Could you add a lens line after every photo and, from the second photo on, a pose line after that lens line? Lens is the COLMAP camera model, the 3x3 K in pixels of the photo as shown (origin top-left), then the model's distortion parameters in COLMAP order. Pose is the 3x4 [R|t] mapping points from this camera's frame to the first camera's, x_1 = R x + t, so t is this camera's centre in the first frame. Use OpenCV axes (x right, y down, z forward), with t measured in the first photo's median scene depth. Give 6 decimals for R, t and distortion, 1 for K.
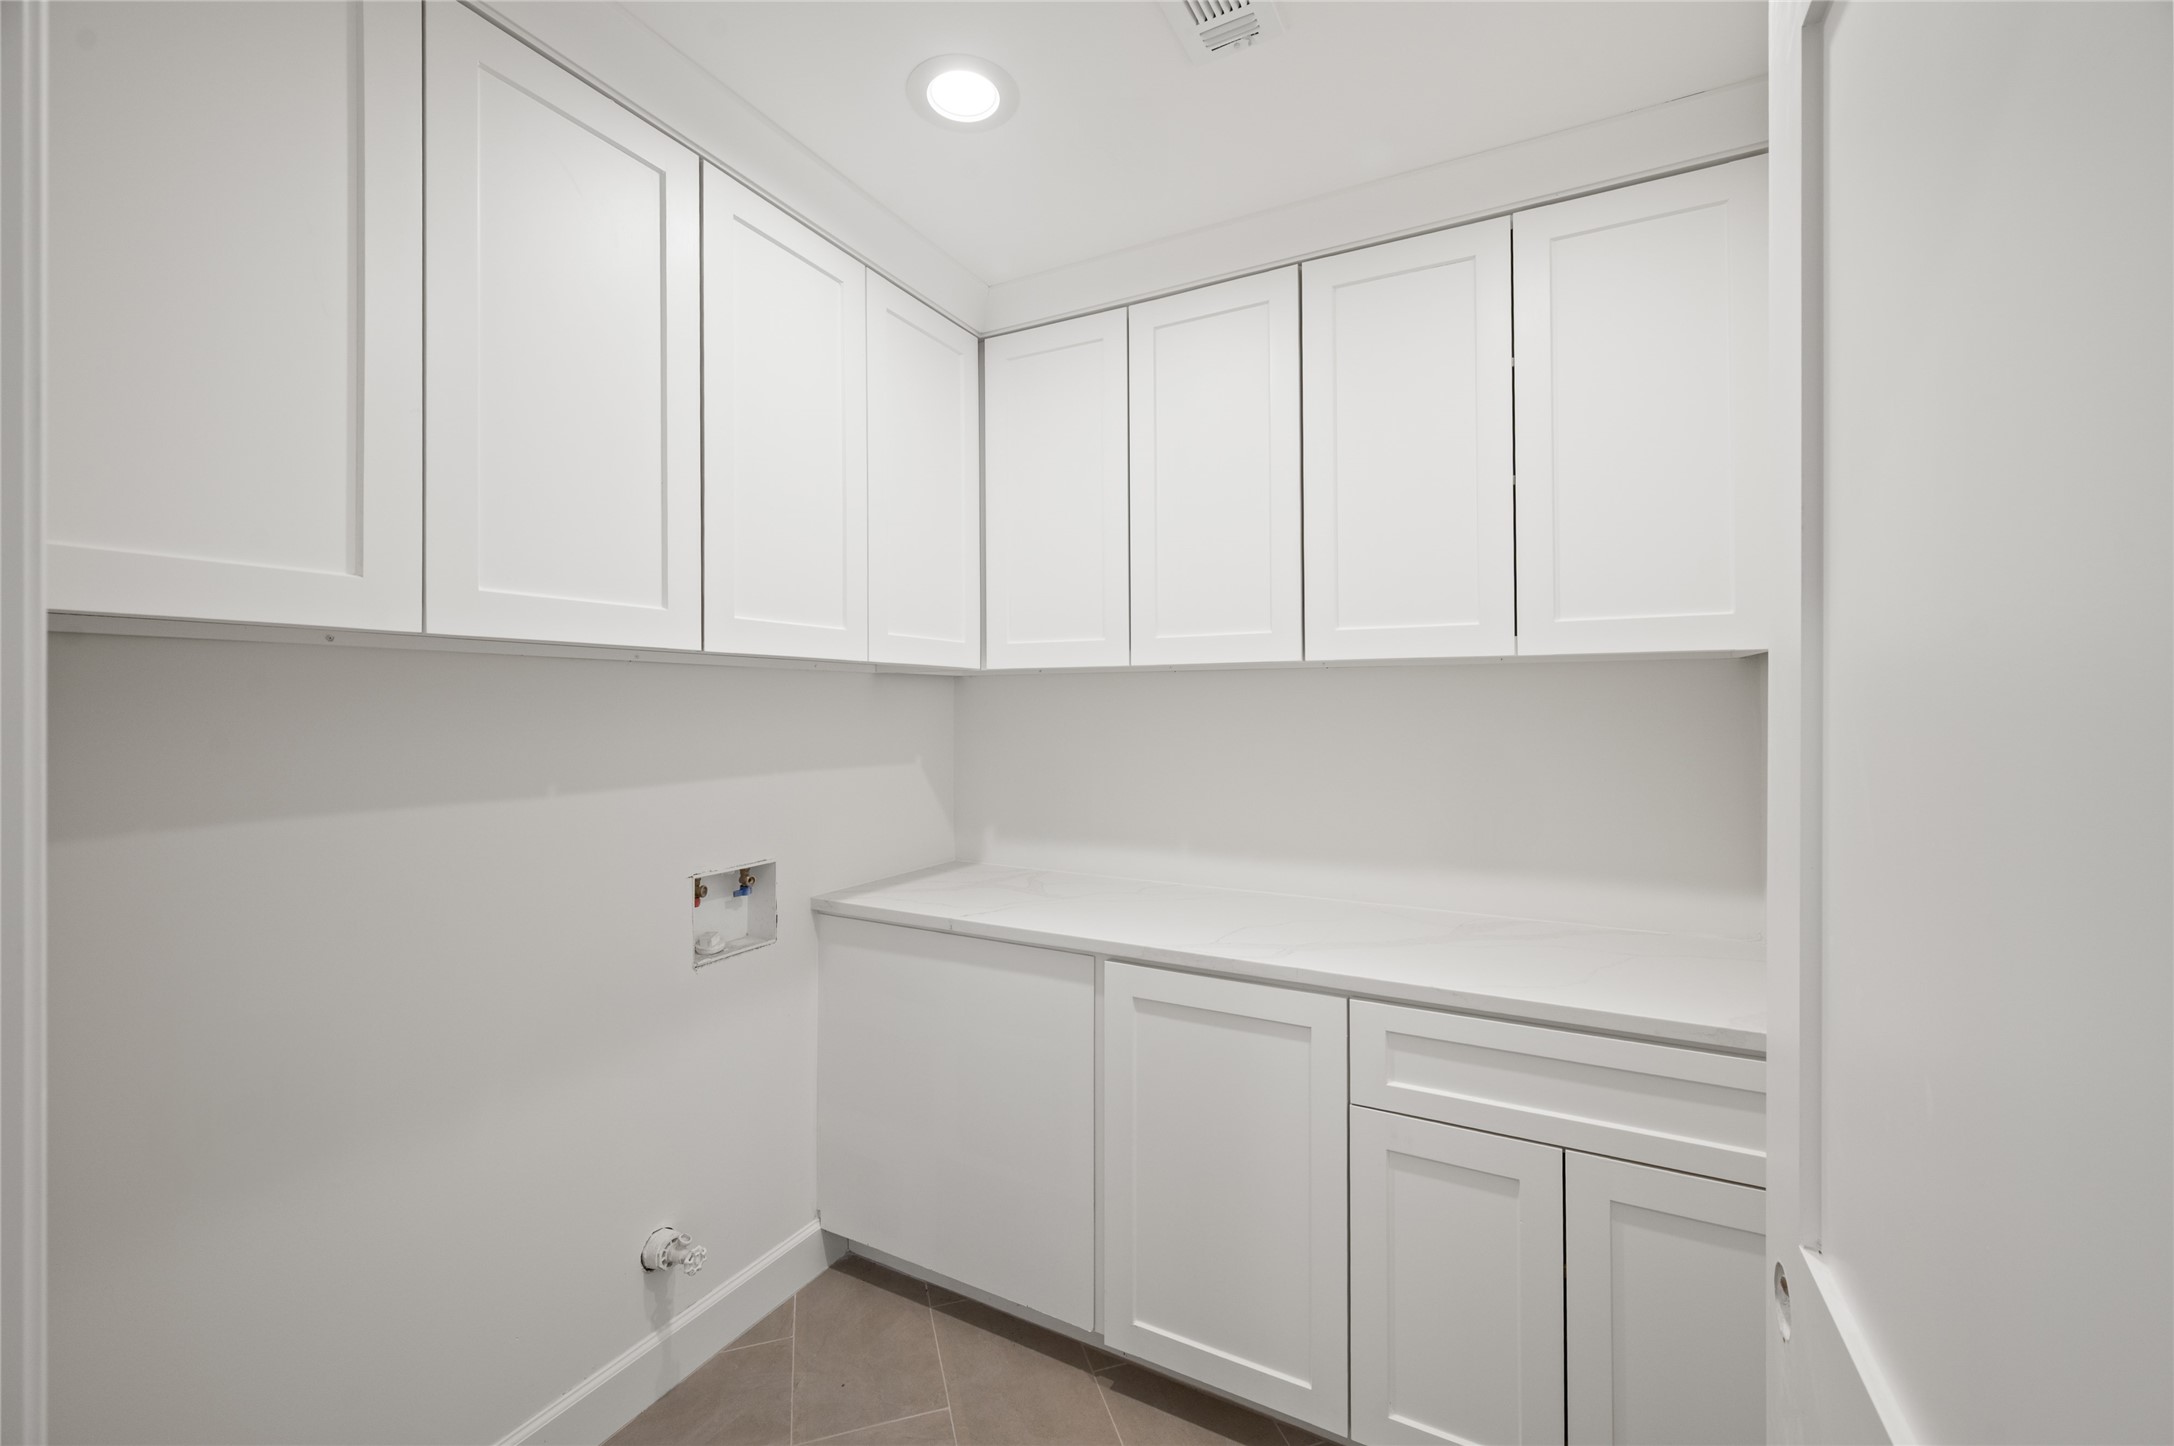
lens RADIAL K [[865.5, 0, 1079.2], [0, 865.5, 704.1], [0, 0, 1]] dist [-0.002526, 0.000151]
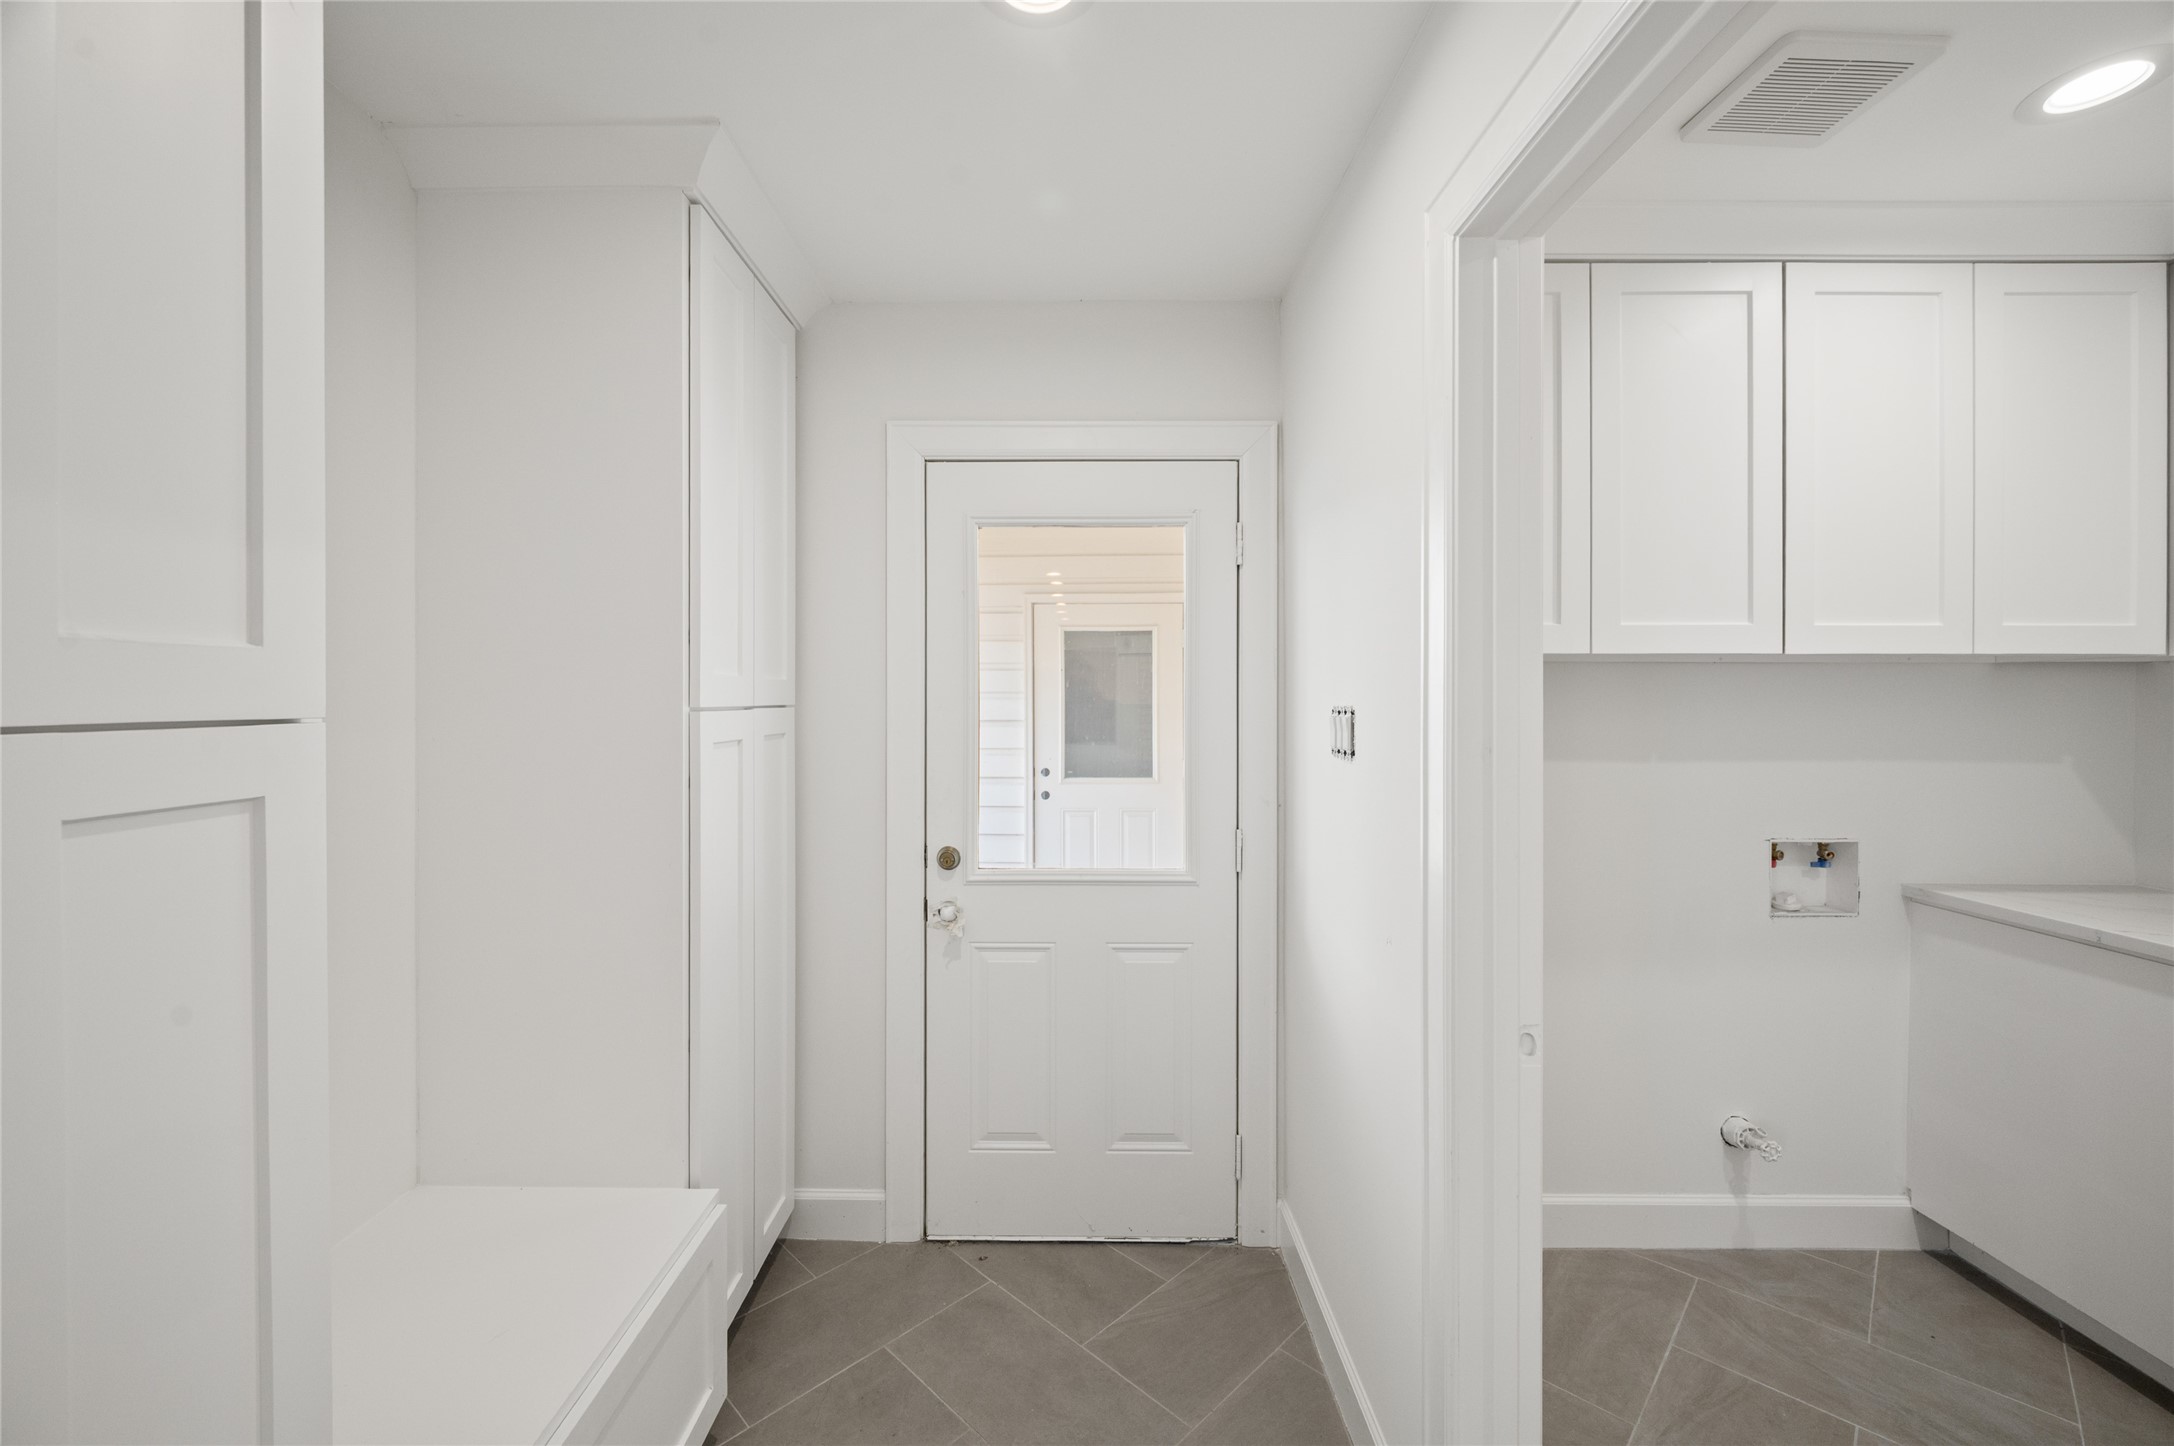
lens RADIAL K [[865.5, 0, 1079.2], [0, 865.5, 704.1], [0, 0, 1]] dist [-0.002526, 0.000151]
pose [[0.471529, 0.006641, -0.881825, 0.149066], [0.000458, 0.999970, 0.007776, 0.001315], [0.881850, -0.004070, 0.471512, -0.388786]]
